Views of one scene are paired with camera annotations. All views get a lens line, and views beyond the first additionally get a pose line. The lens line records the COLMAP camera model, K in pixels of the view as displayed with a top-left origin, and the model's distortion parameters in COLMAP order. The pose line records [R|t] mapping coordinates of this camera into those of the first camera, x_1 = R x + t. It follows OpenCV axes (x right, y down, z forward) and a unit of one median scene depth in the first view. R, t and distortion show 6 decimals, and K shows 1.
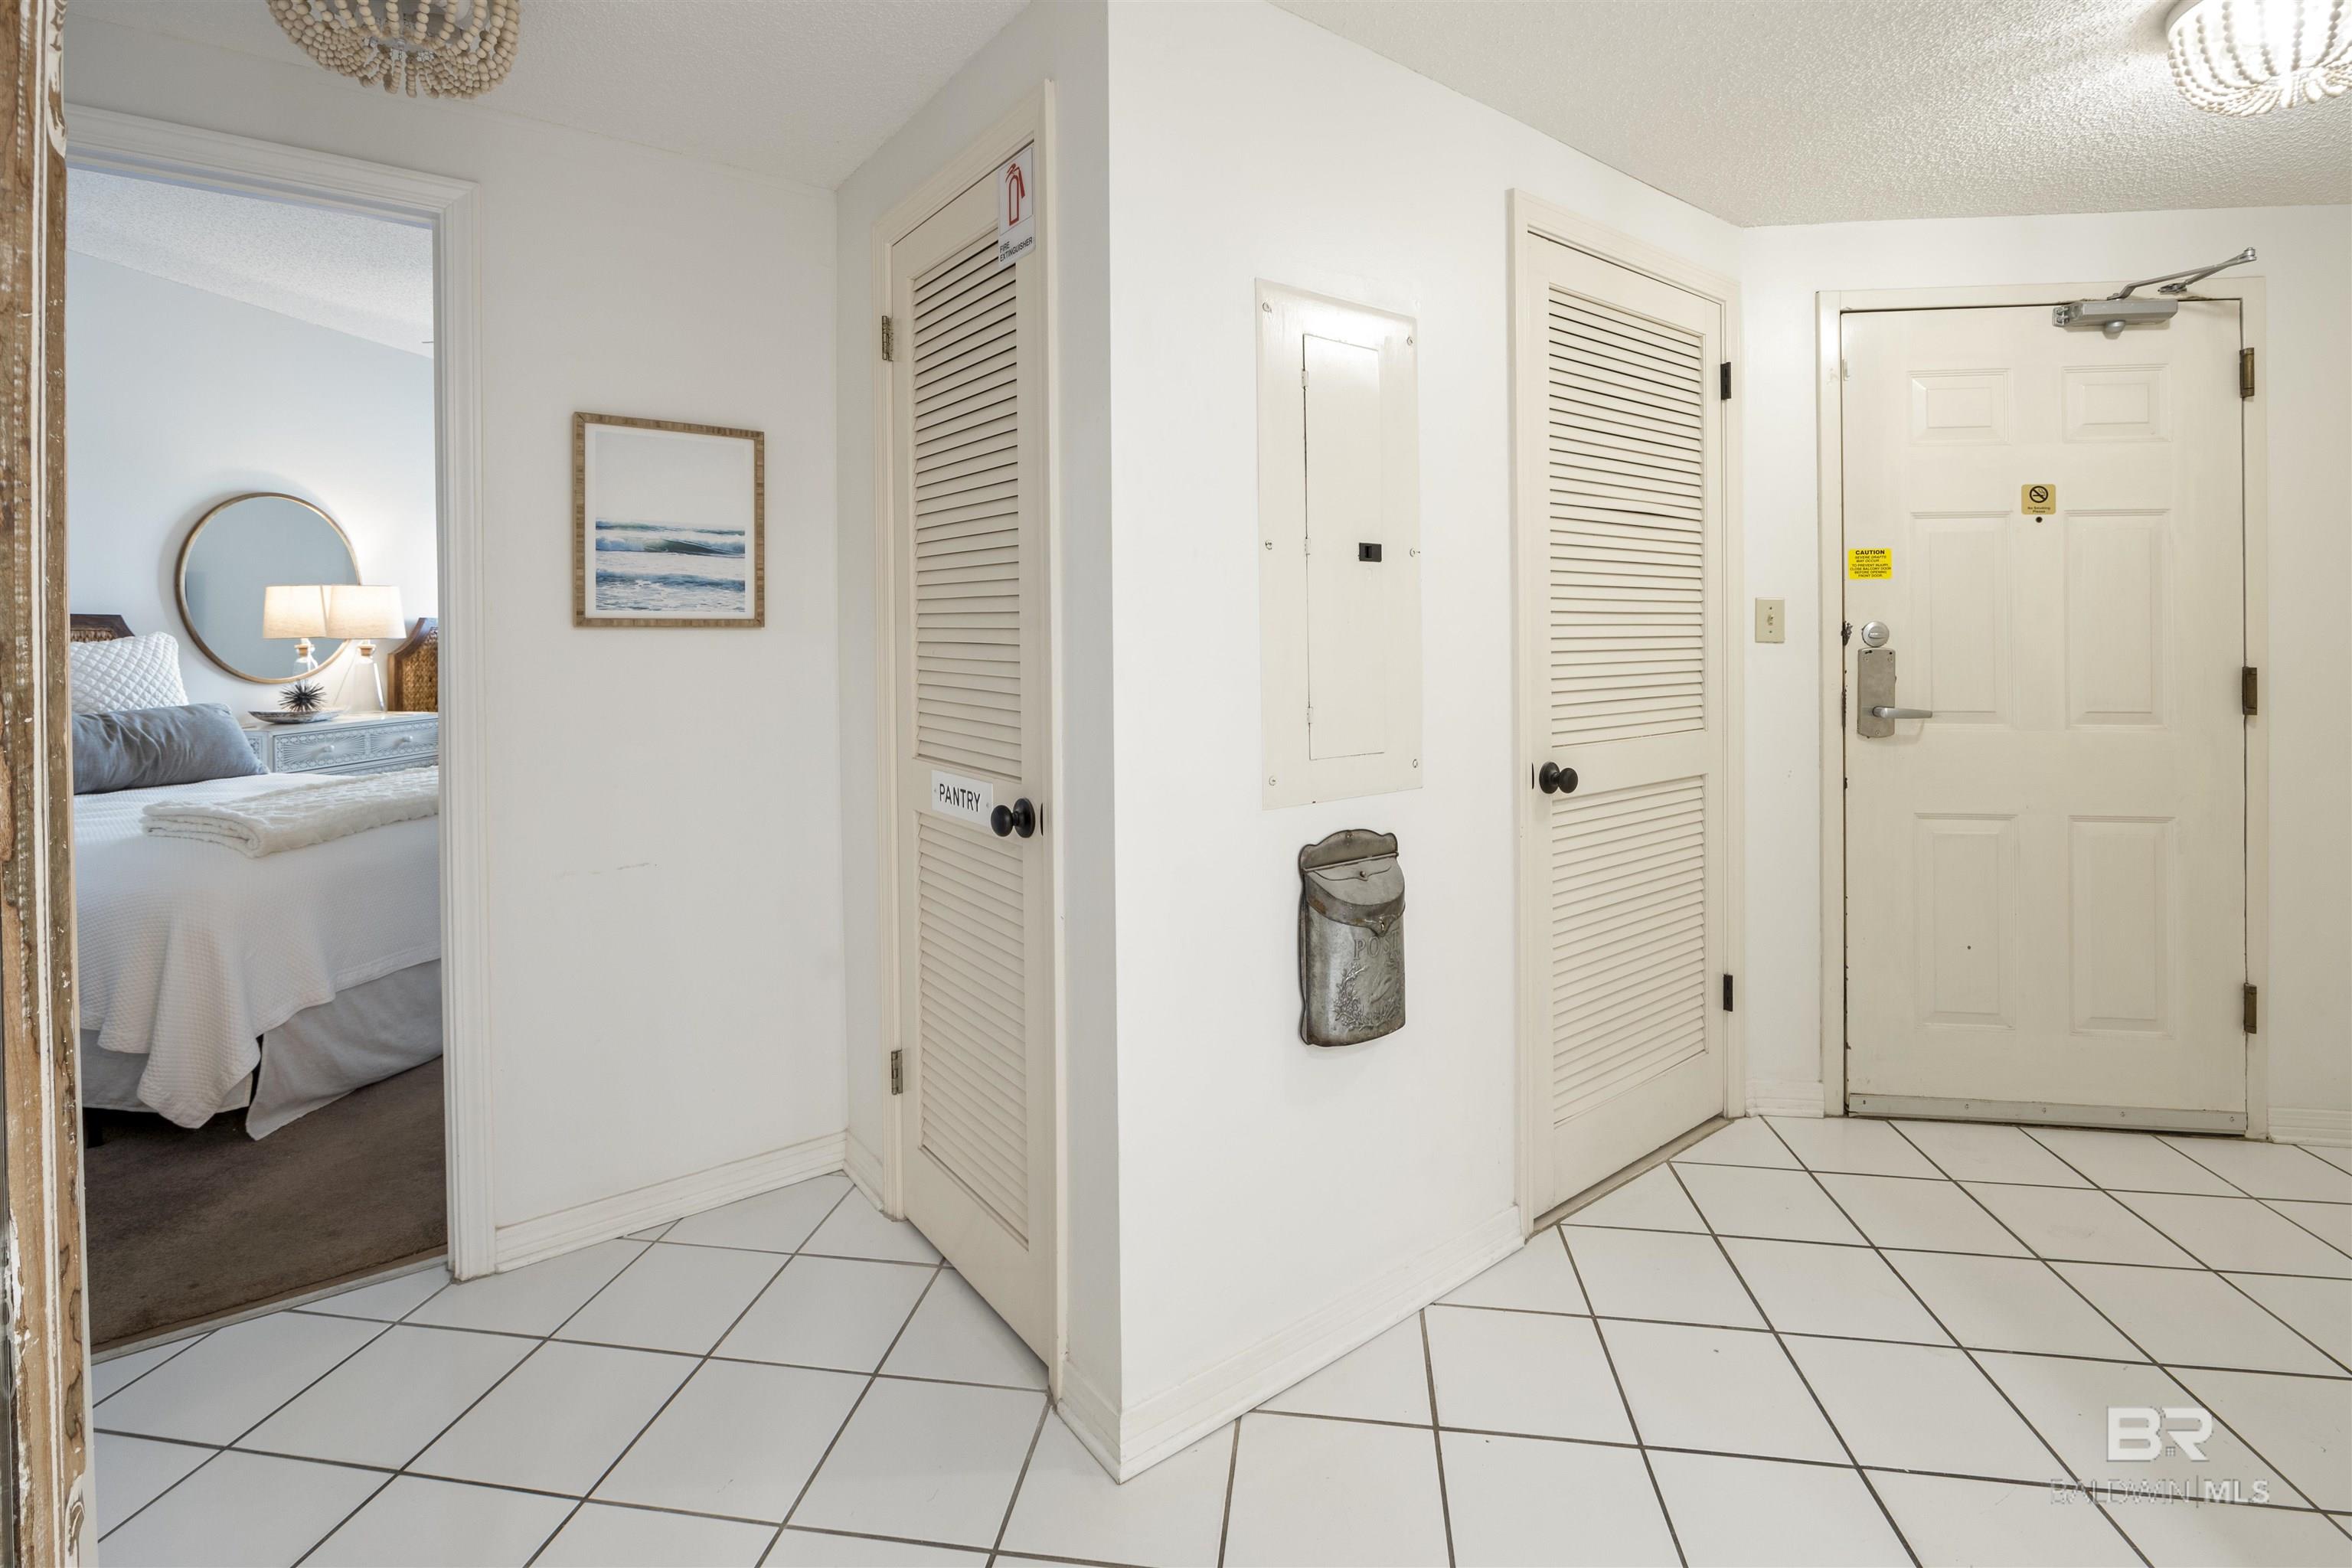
lens RADIAL K [[1083.9, 0, 1172.8], [0, 1083.9, 643.3], [0, 0, 1]] dist [-0.003171, -0.000542]
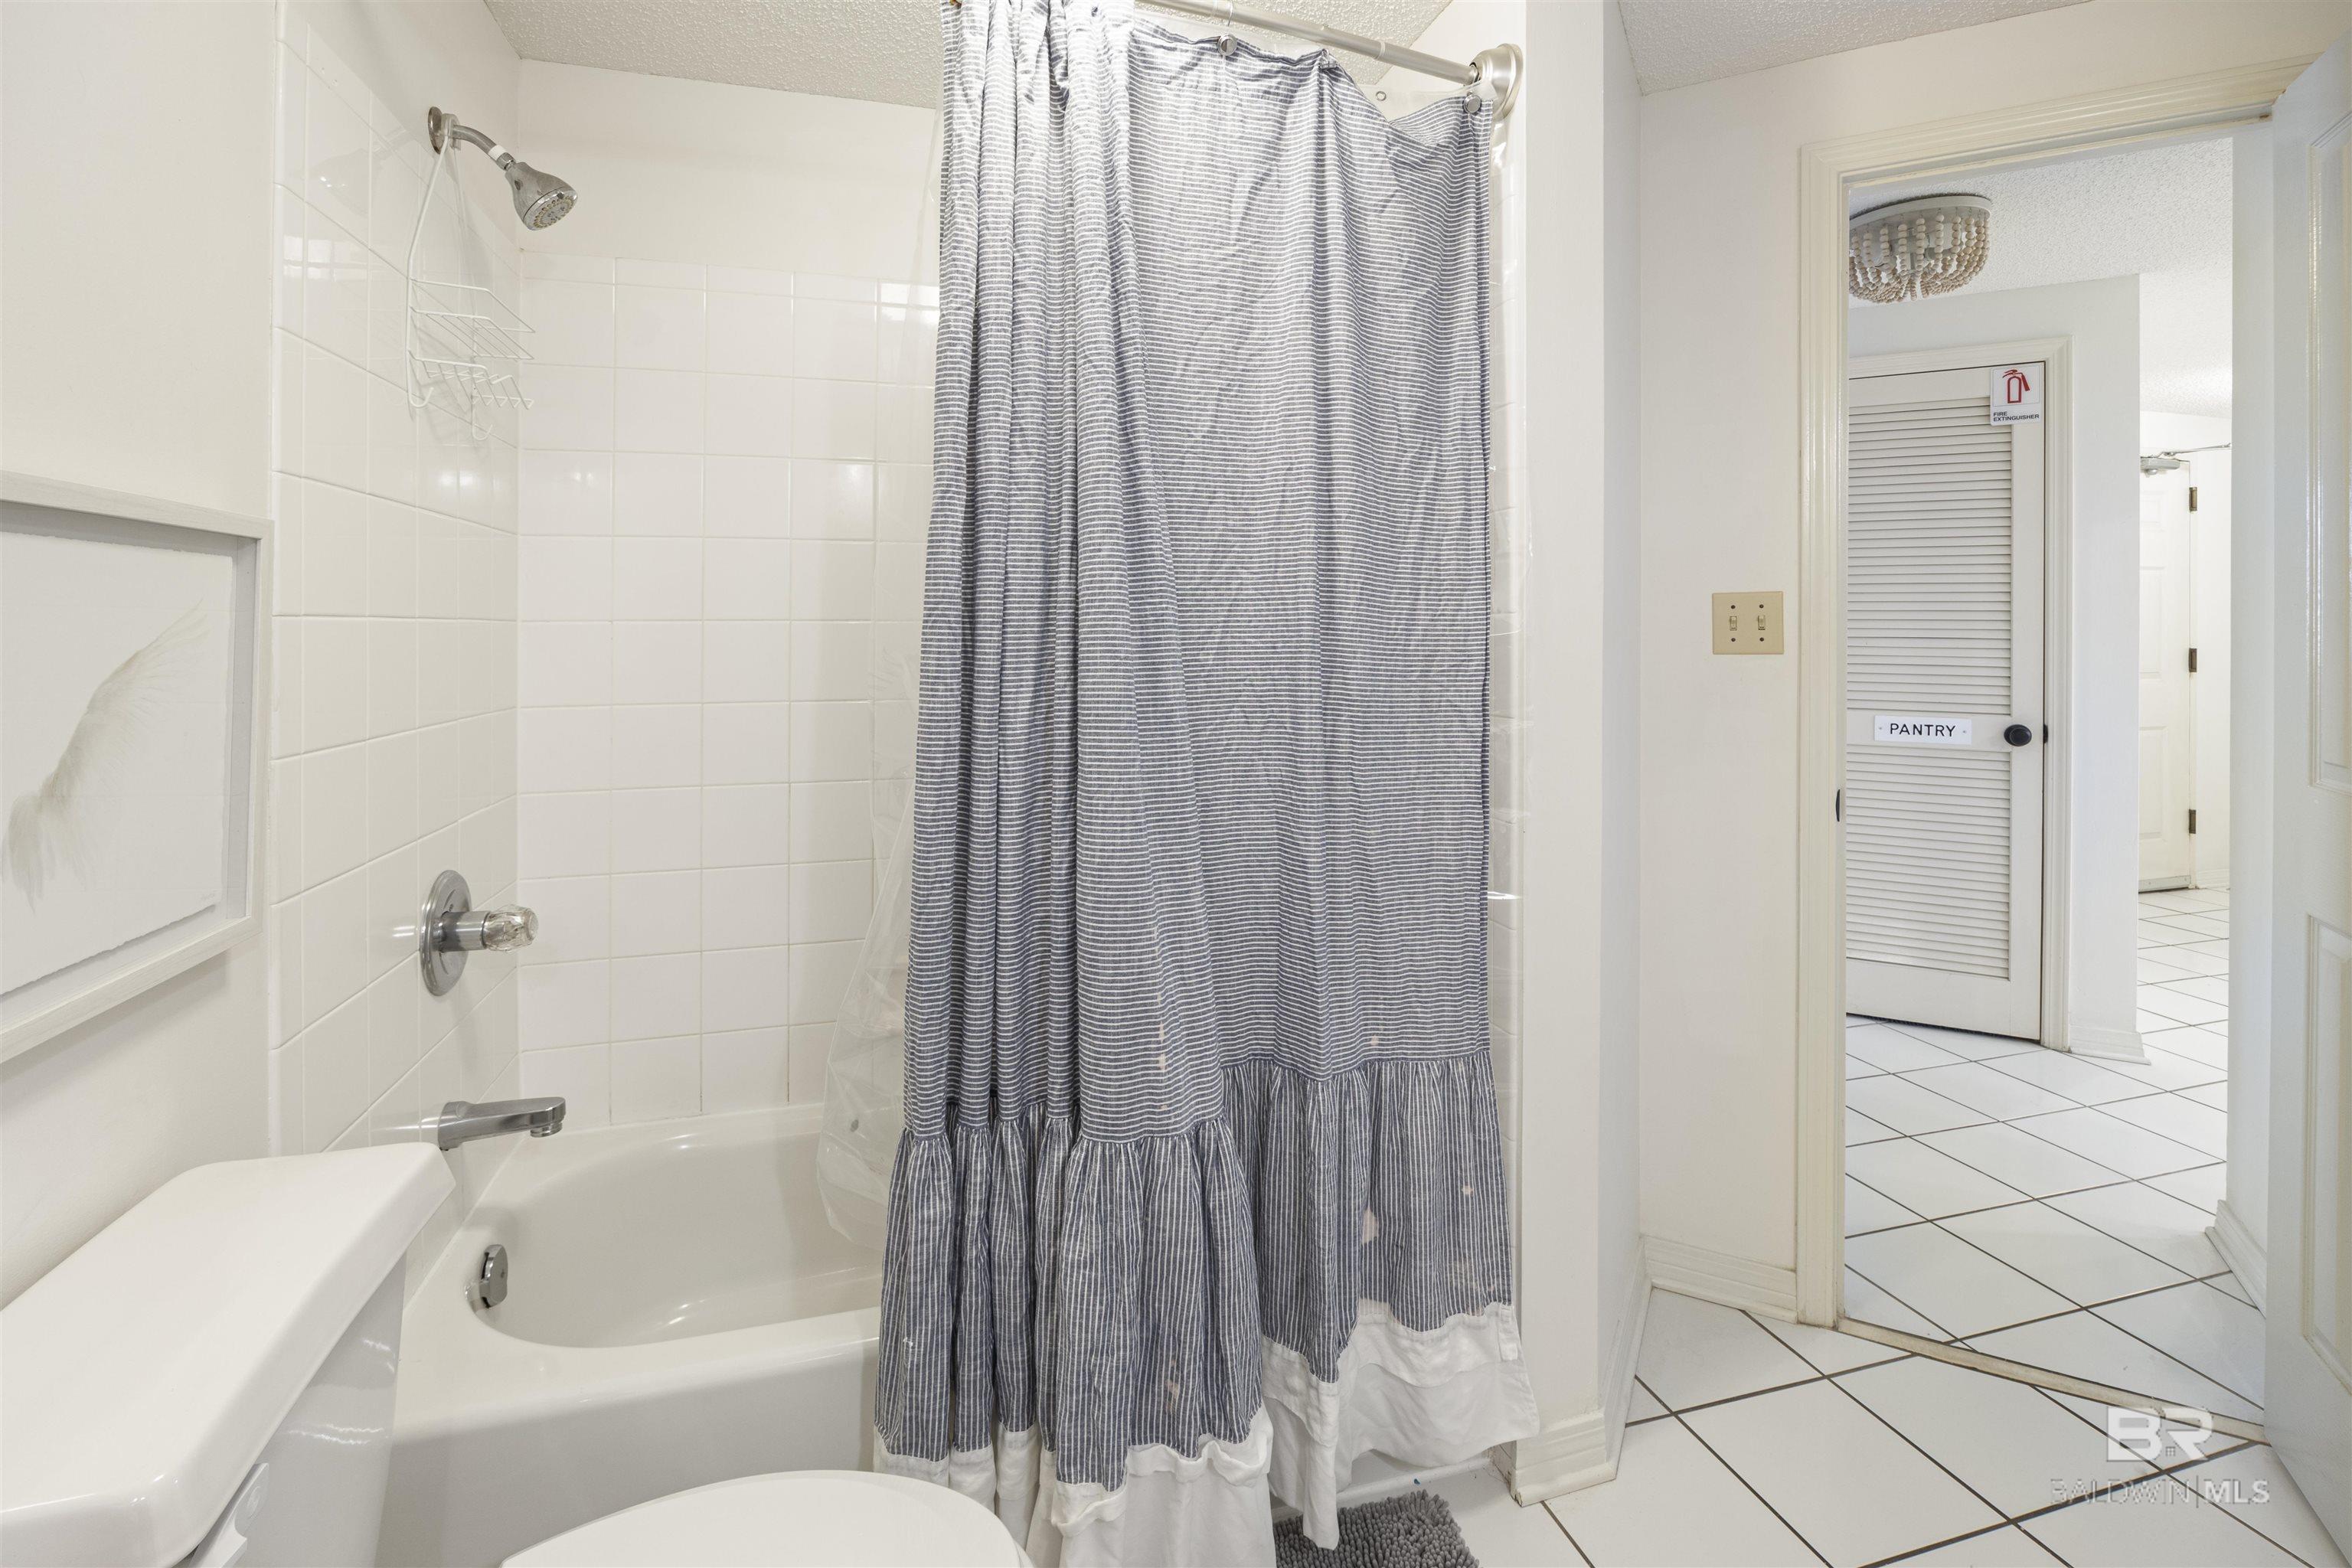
lens RADIAL K [[1065.8, 0, 1177.9], [0, 1065.8, 624.9], [0, 0, 1]] dist [-0.012691, 0.001011]
pose [[0.918806, 0.002838, 0.394699, -1.472472], [0.000009, 0.999974, -0.007210, -0.006500], [-0.394710, 0.006628, 0.918782, -0.037823]]
